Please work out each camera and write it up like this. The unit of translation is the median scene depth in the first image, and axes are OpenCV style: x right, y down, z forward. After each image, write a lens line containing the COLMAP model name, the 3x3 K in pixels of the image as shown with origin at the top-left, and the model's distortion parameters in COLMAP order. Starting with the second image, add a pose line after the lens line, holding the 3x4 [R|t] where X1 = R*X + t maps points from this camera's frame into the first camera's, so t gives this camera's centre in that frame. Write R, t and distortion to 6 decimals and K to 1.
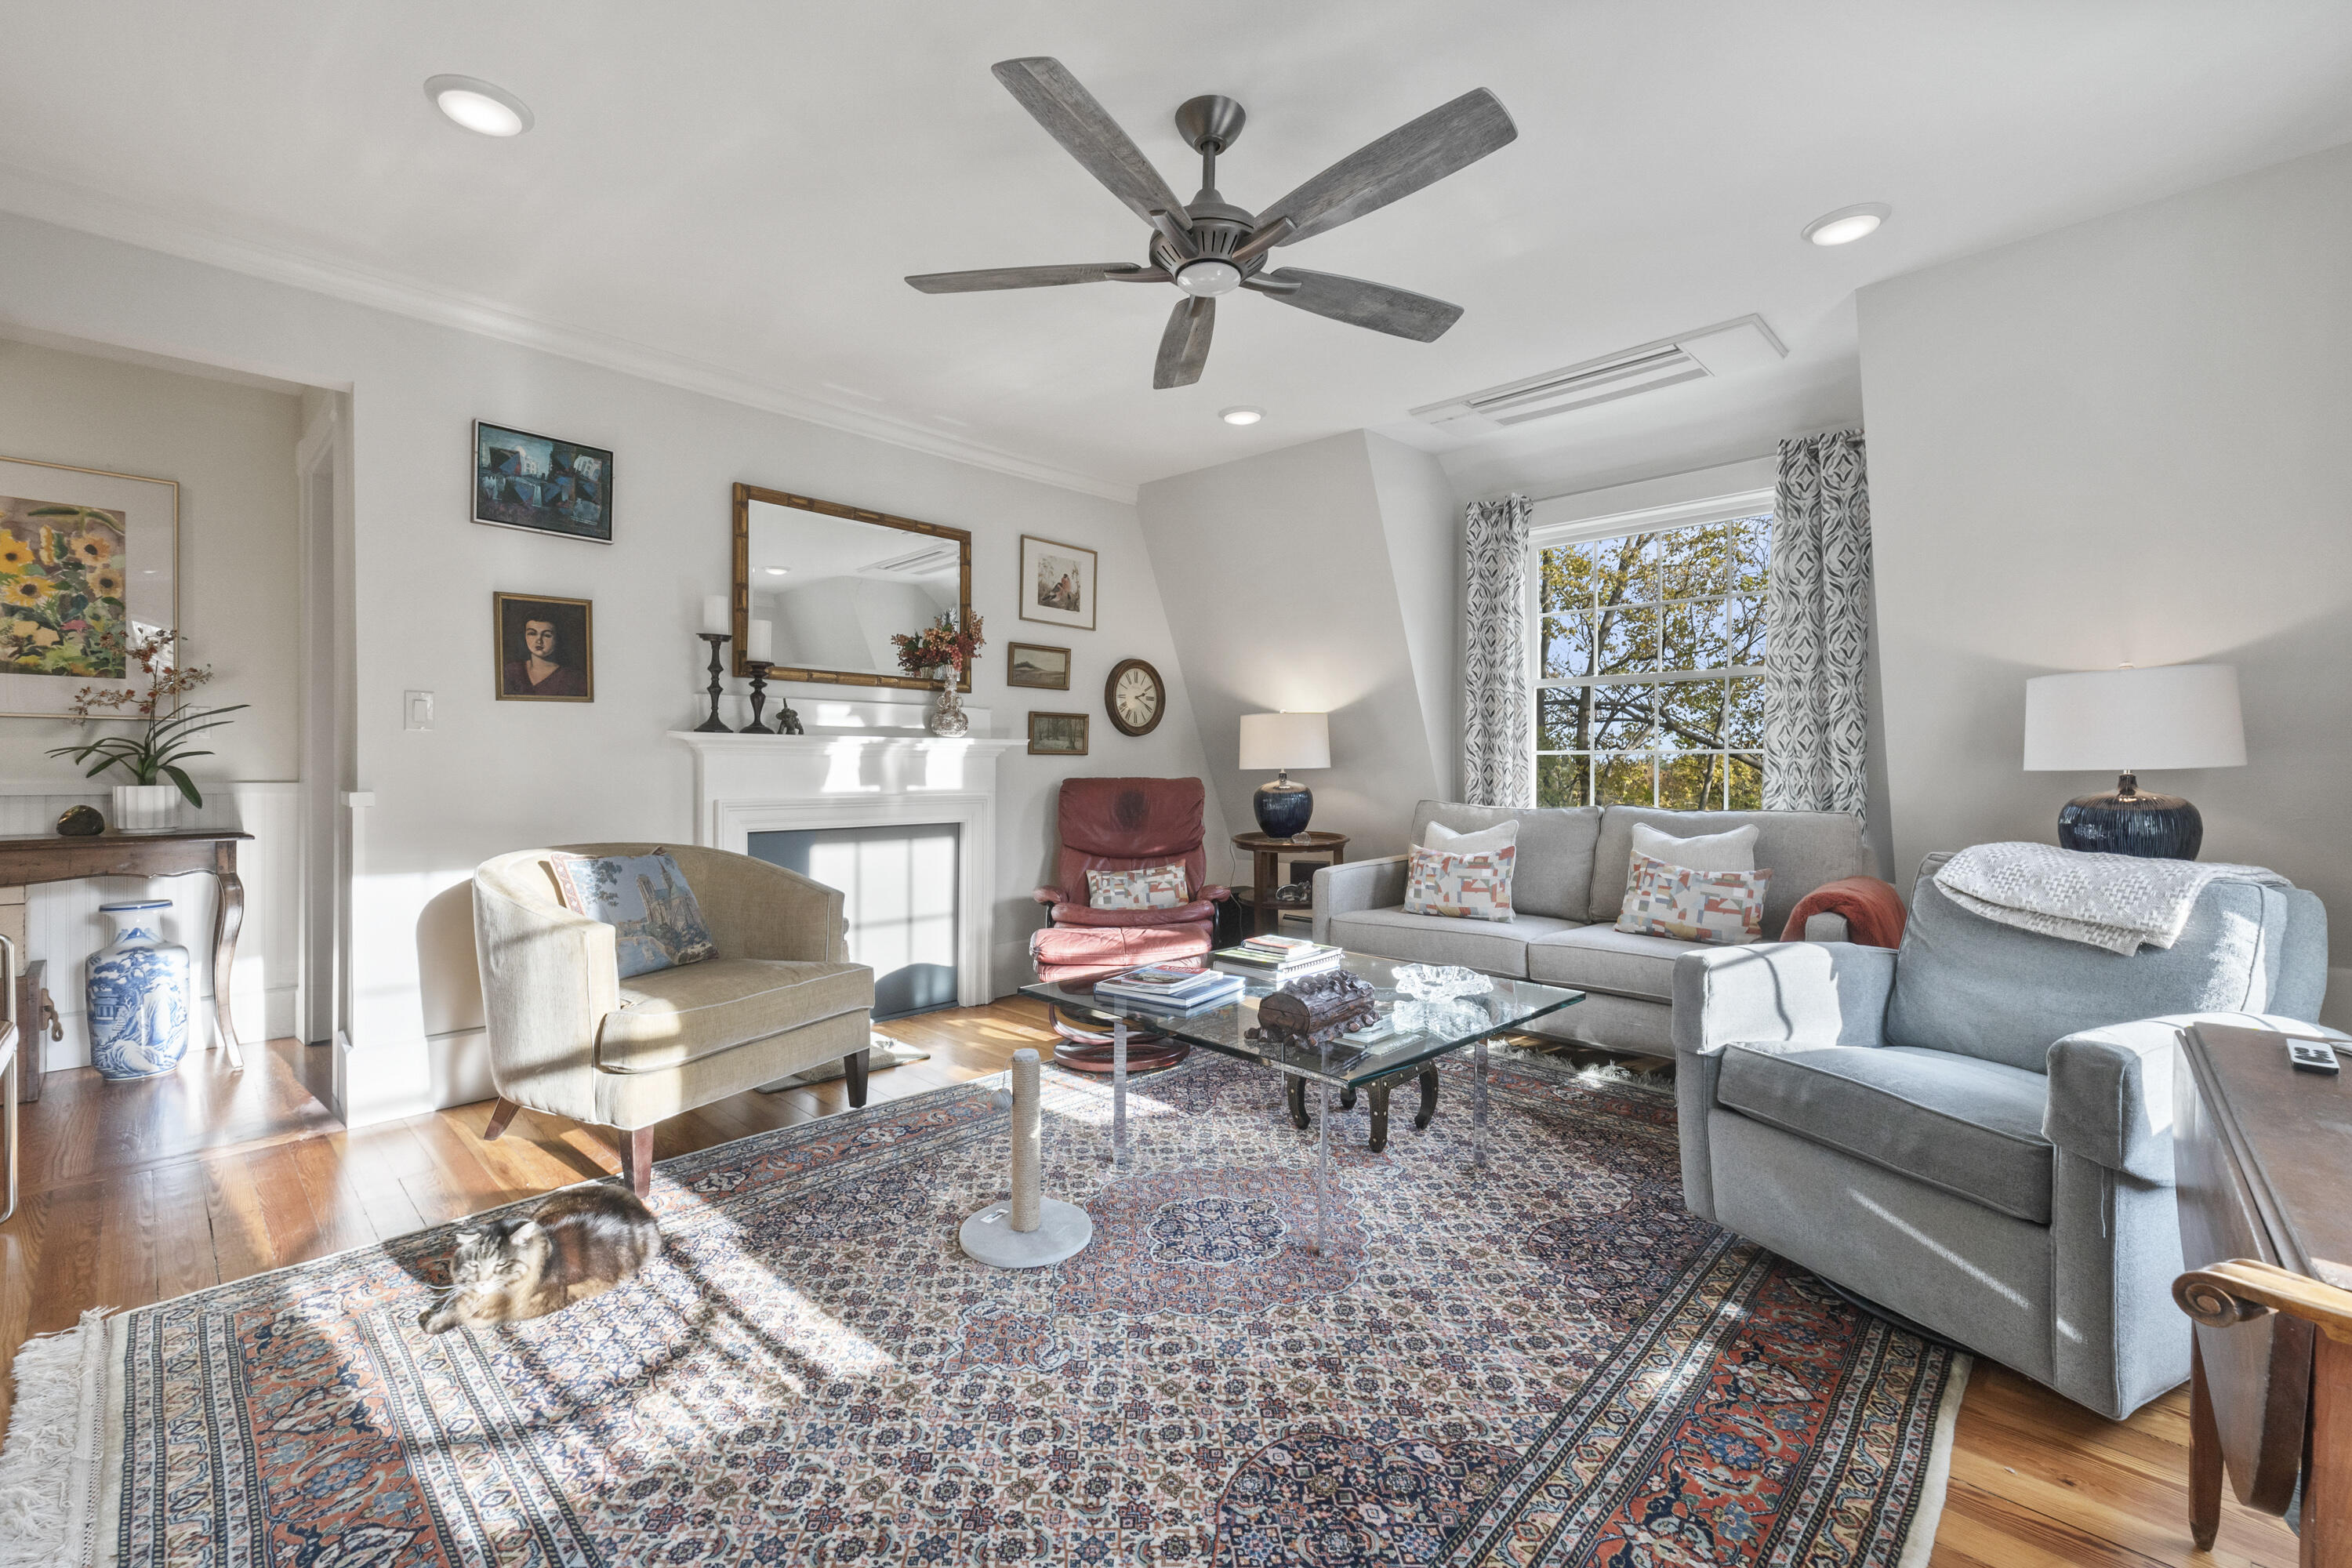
lens RADIAL K [[986.9, 0, 1182.7], [0, 986.9, 779.5], [0, 0, 1]] dist [-0.000226, -0.000968]
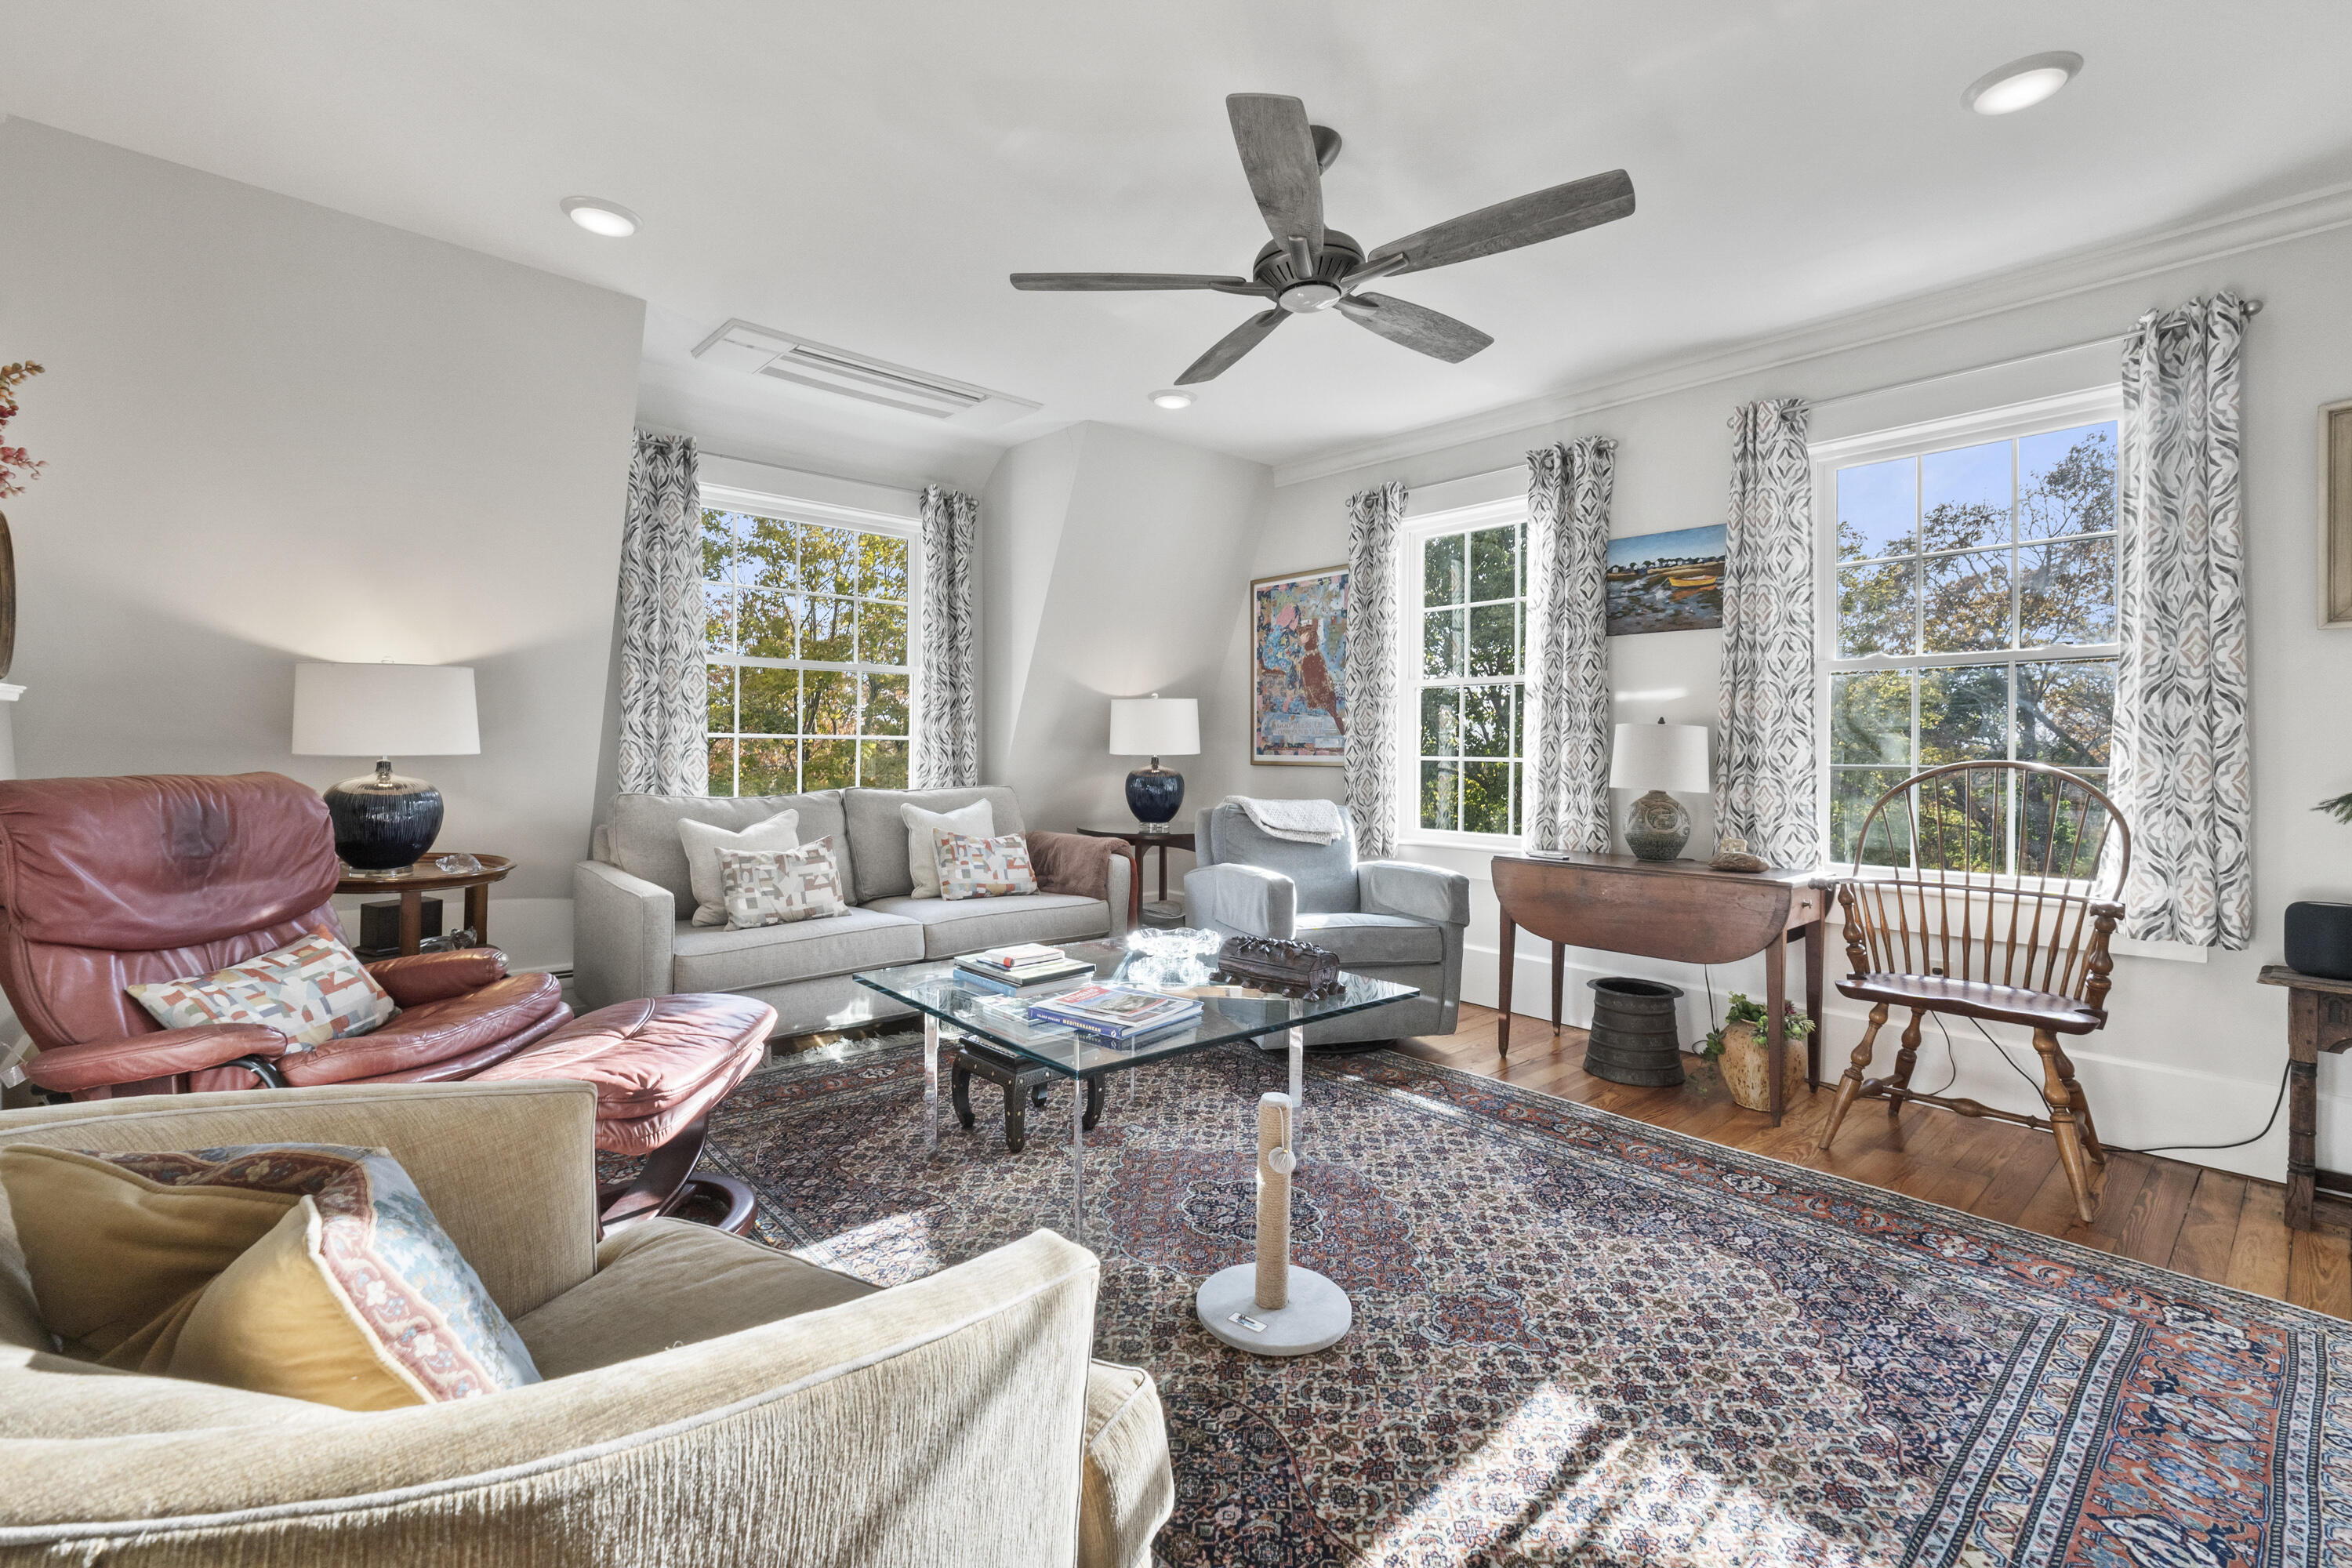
lens RADIAL K [[986.9, 0, 1181.9], [0, 986.9, 764.2], [0, 0, 1]] dist [-0.000226, -0.000968]
pose [[0.087744, -0.015682, 0.996020, -1.132929], [0.006101, 0.999866, 0.015205, -0.026388], [-0.996124, 0.004743, 0.087828, 1.128238]]
